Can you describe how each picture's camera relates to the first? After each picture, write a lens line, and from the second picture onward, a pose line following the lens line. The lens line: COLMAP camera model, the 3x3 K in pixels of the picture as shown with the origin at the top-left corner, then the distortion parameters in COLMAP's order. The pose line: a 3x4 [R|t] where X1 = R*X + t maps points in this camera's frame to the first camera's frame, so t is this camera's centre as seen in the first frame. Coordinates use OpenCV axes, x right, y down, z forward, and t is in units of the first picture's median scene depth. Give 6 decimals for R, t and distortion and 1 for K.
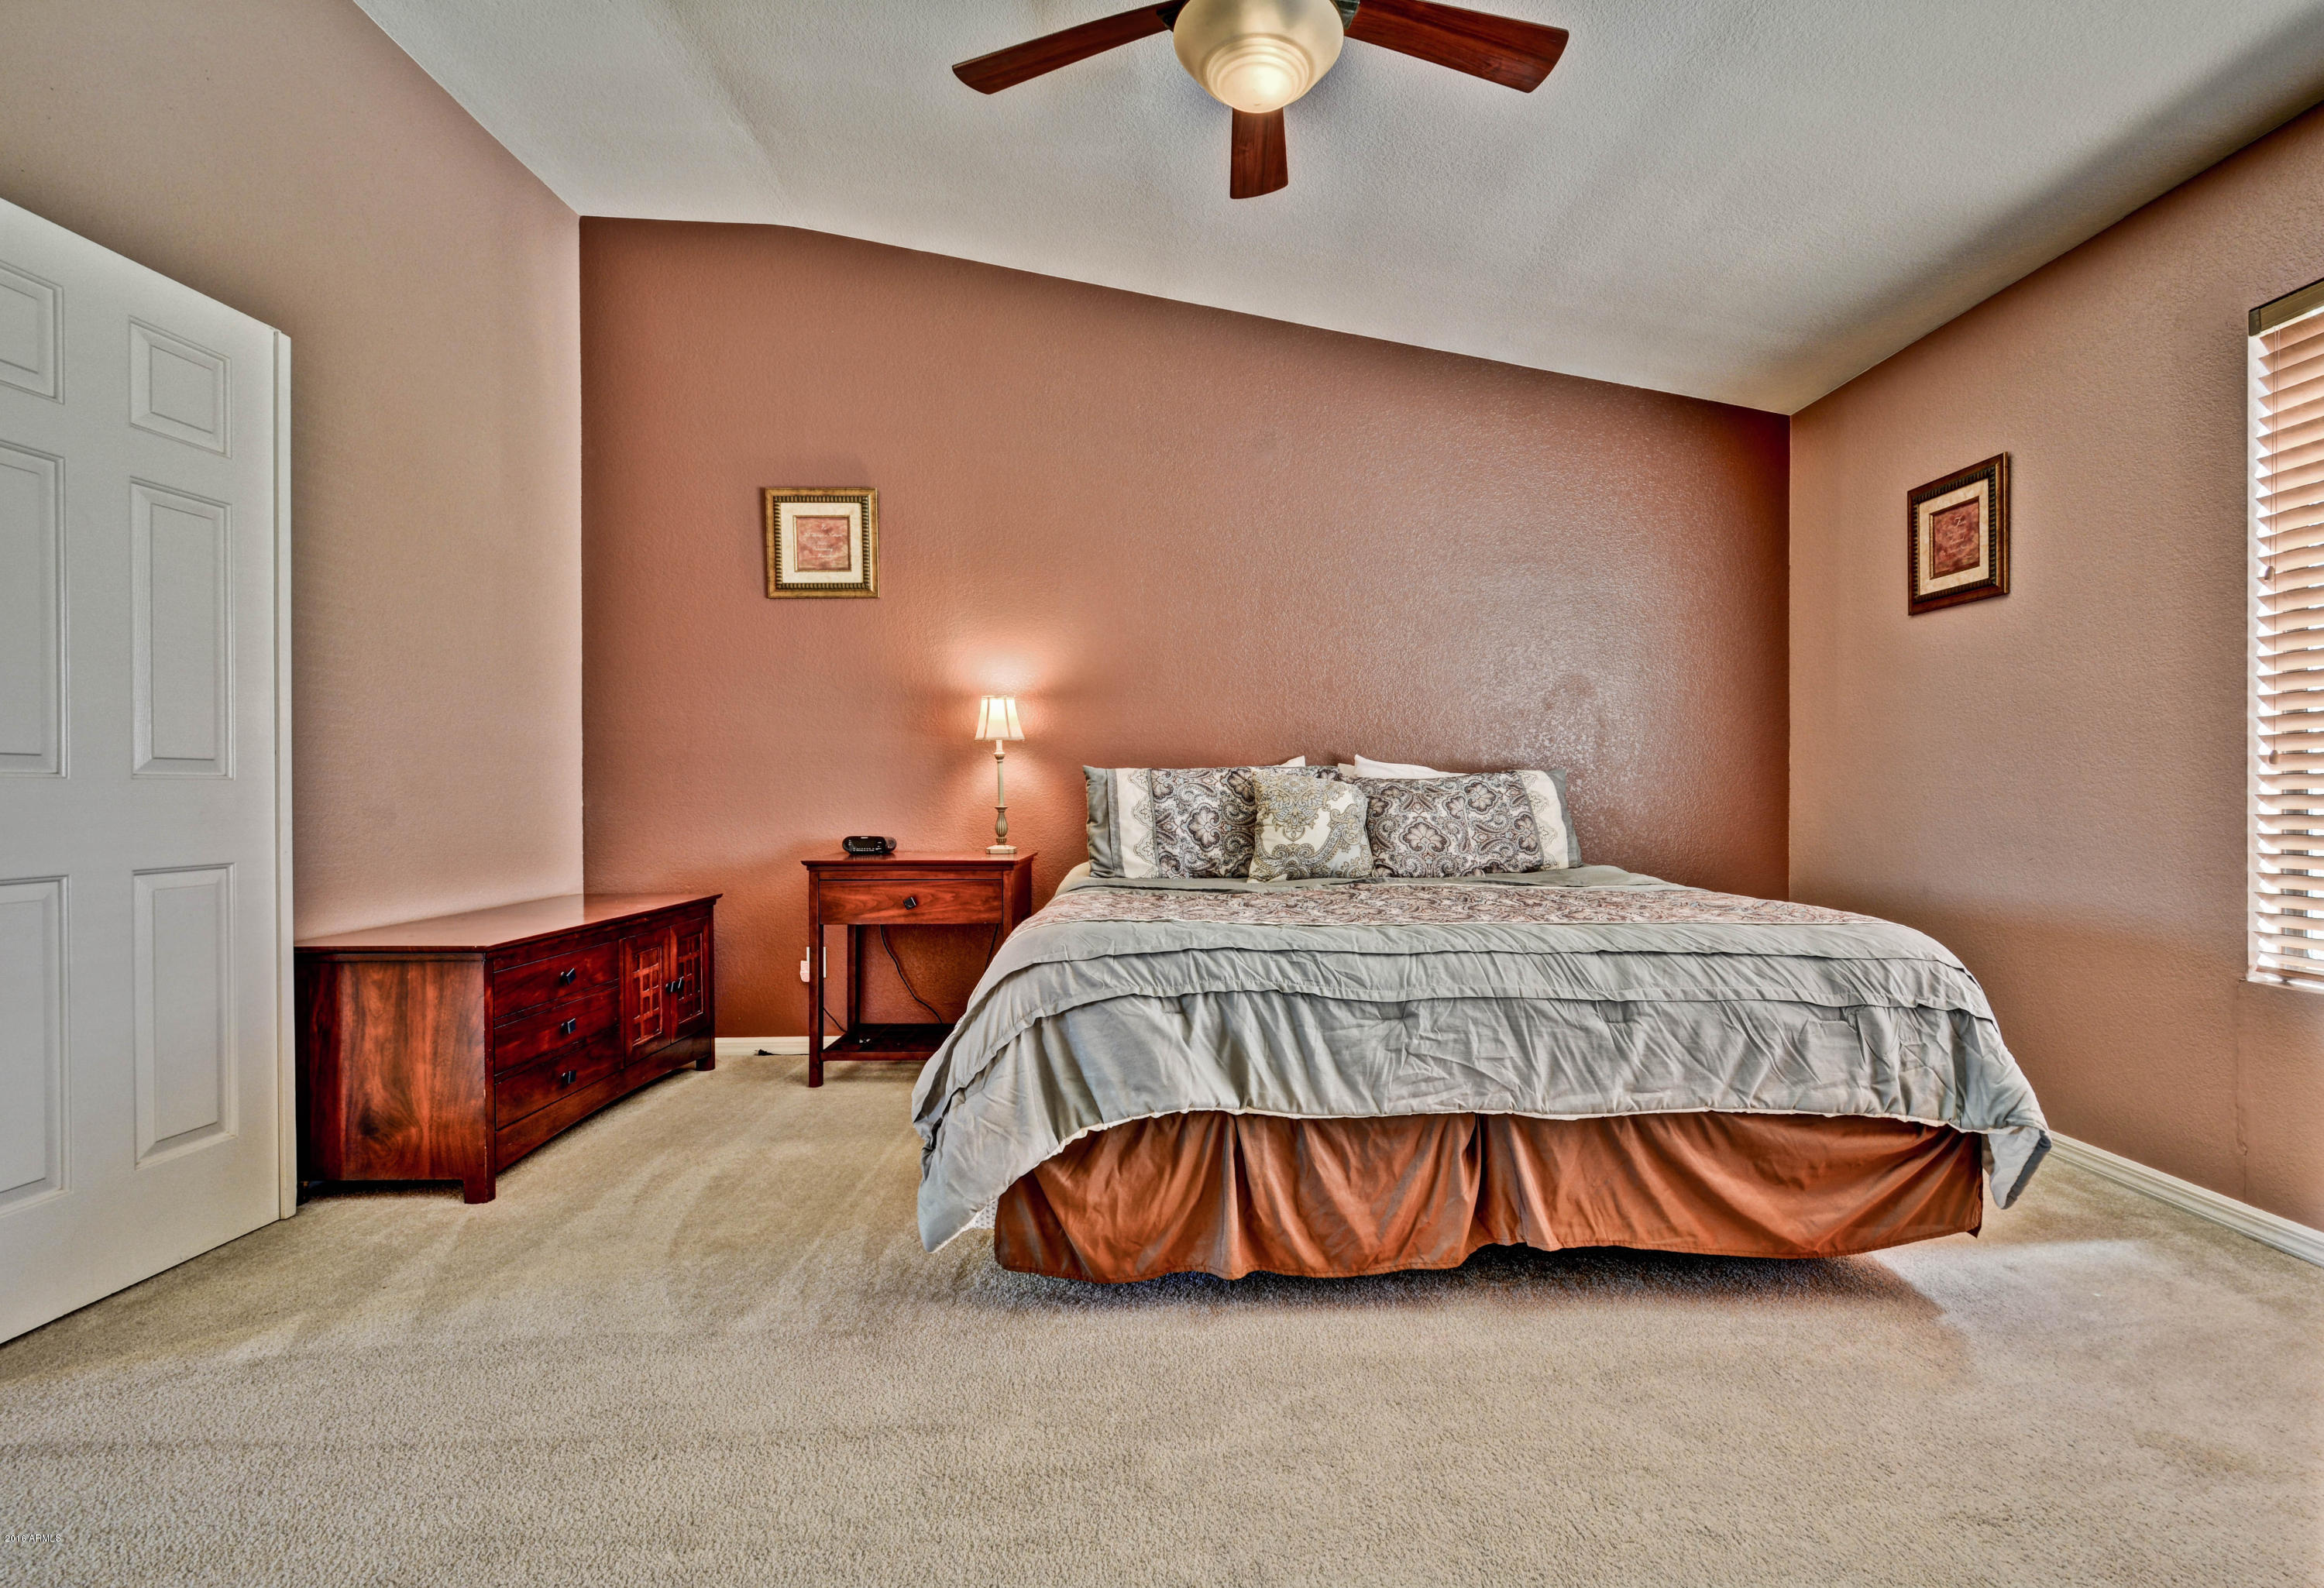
lens RADIAL K [[1011.1, 0, 1162.8], [0, 1011.1, 790.7], [0, 0, 1]] dist [0.000320, -0.000111]
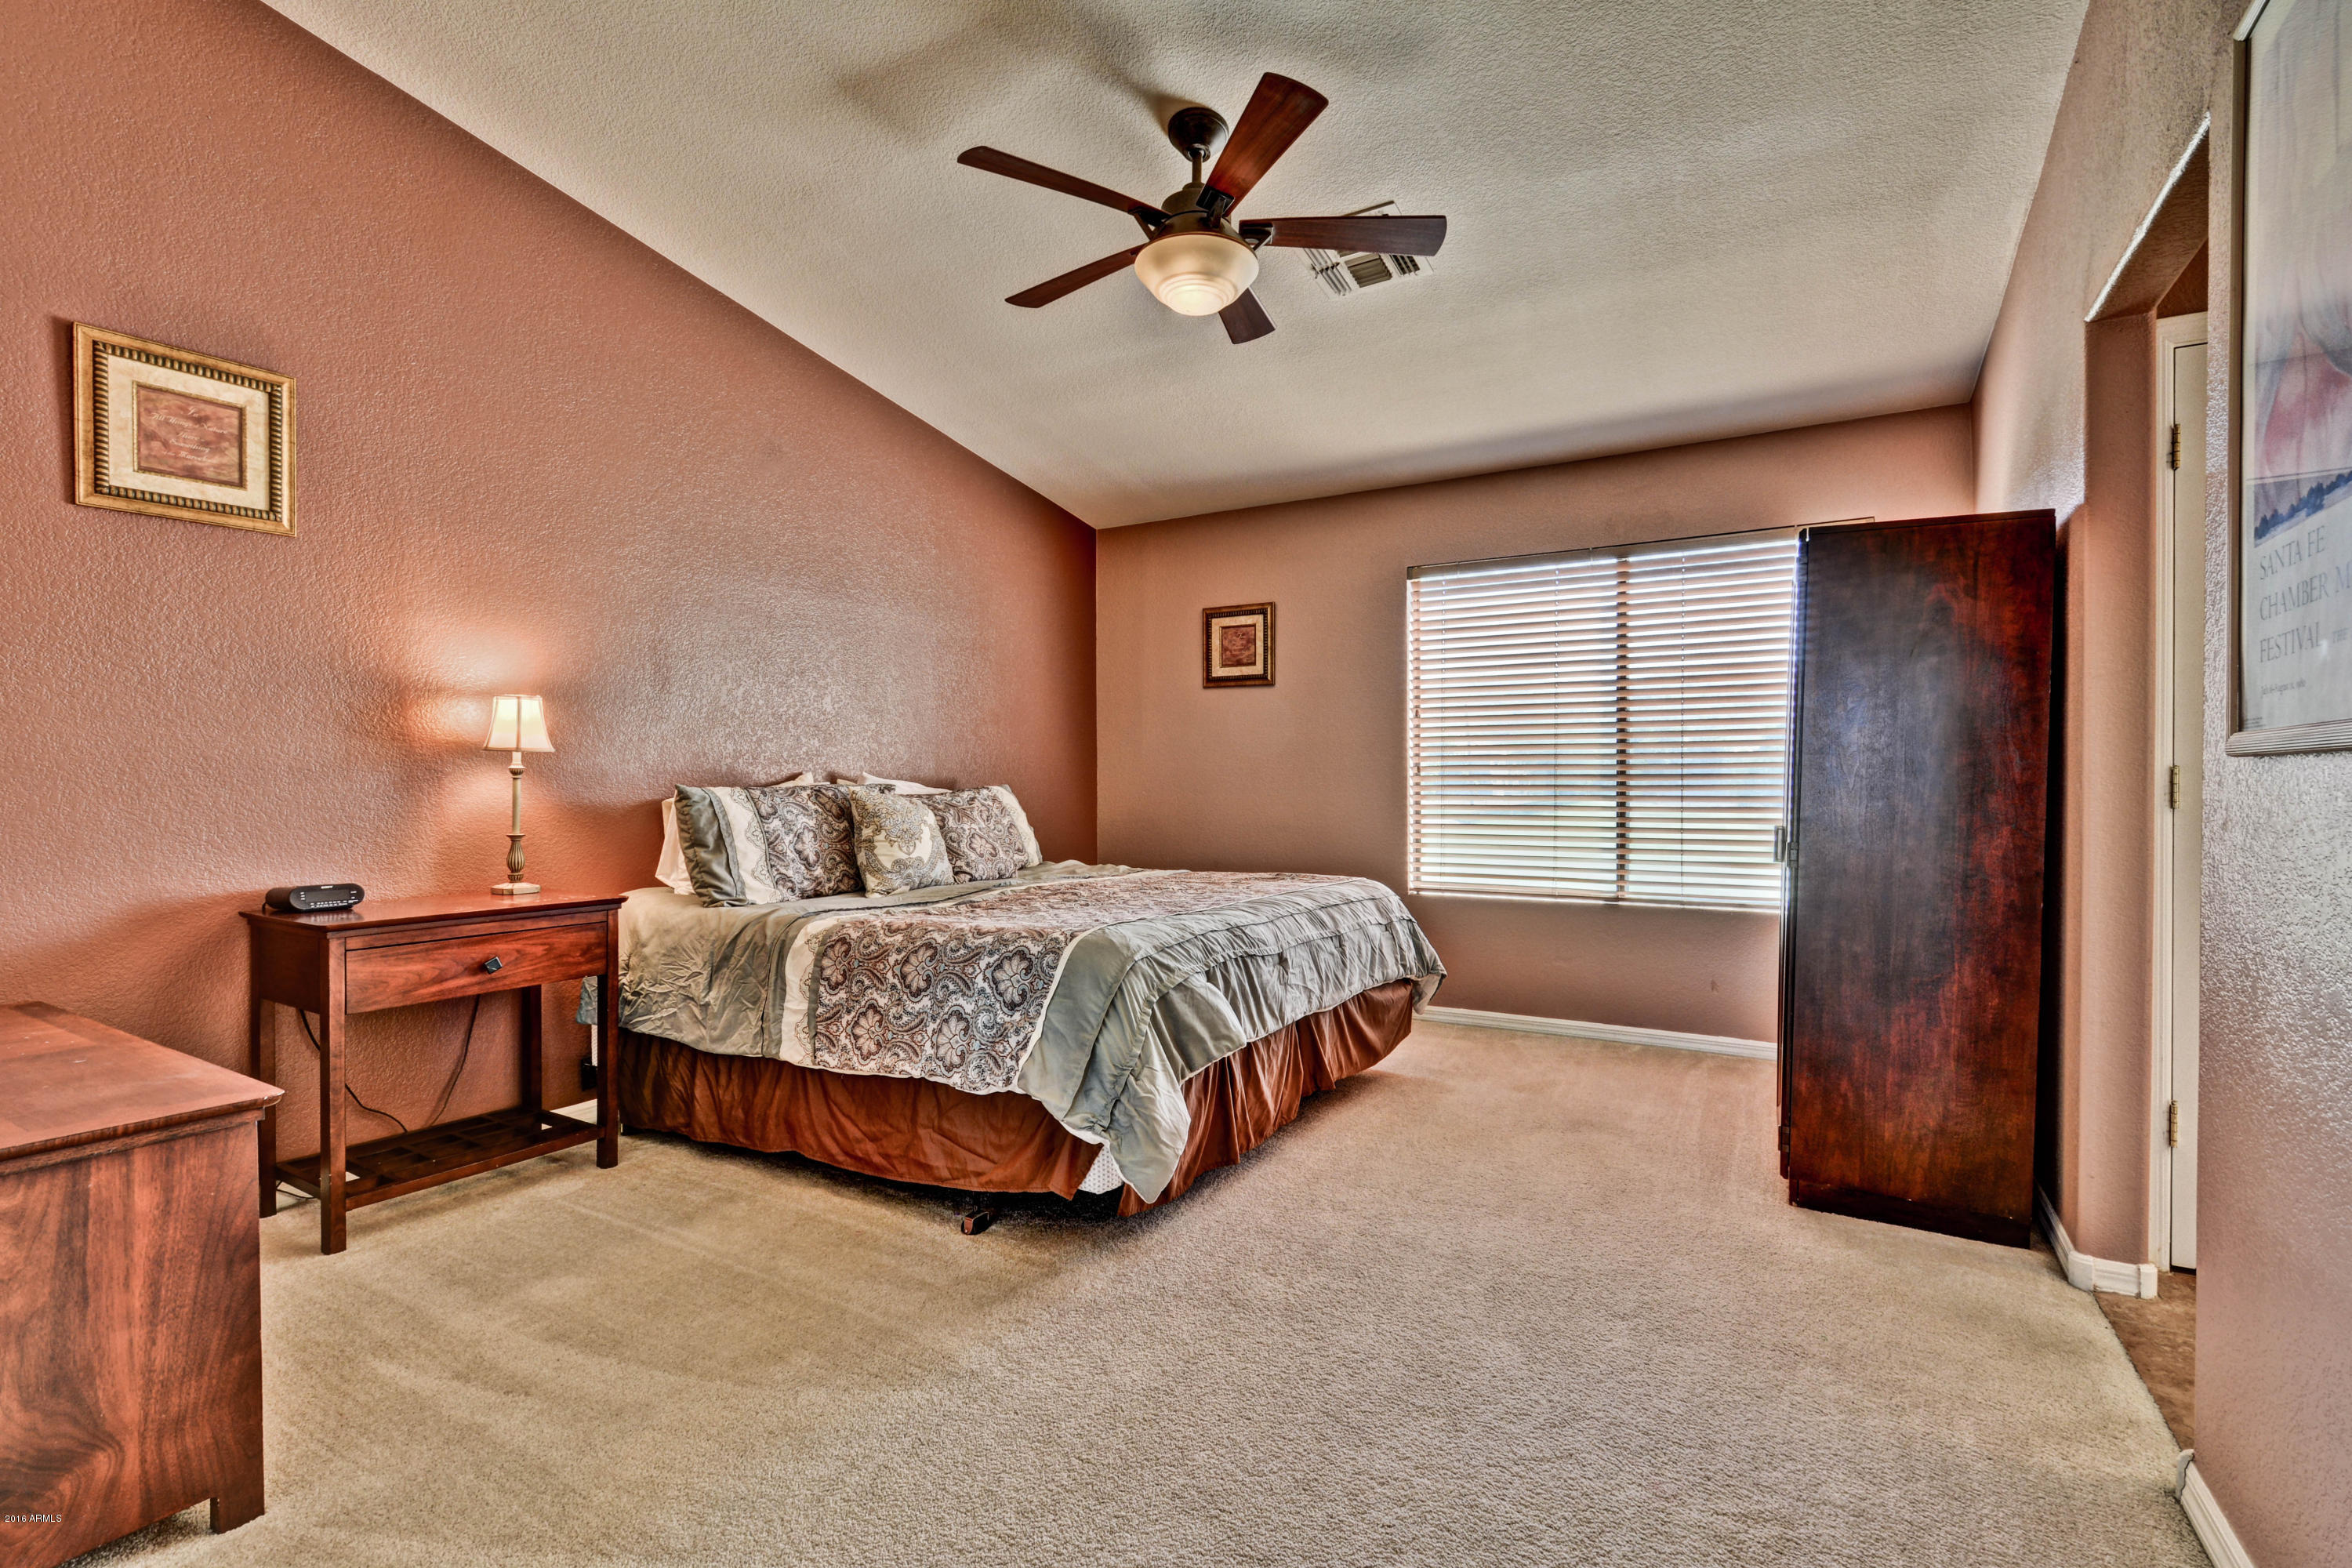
lens RADIAL K [[1030.3, 0, 1179.7], [0, 1030.3, 785.3], [0, 0, 1]] dist [-0.003356, -0.000791]
pose [[0.567803, -0.001995, 0.823162, -0.590454], [0.004573, 0.999989, -0.000731, -0.021965], [-0.823152, 0.004179, 0.567806, 0.126718]]
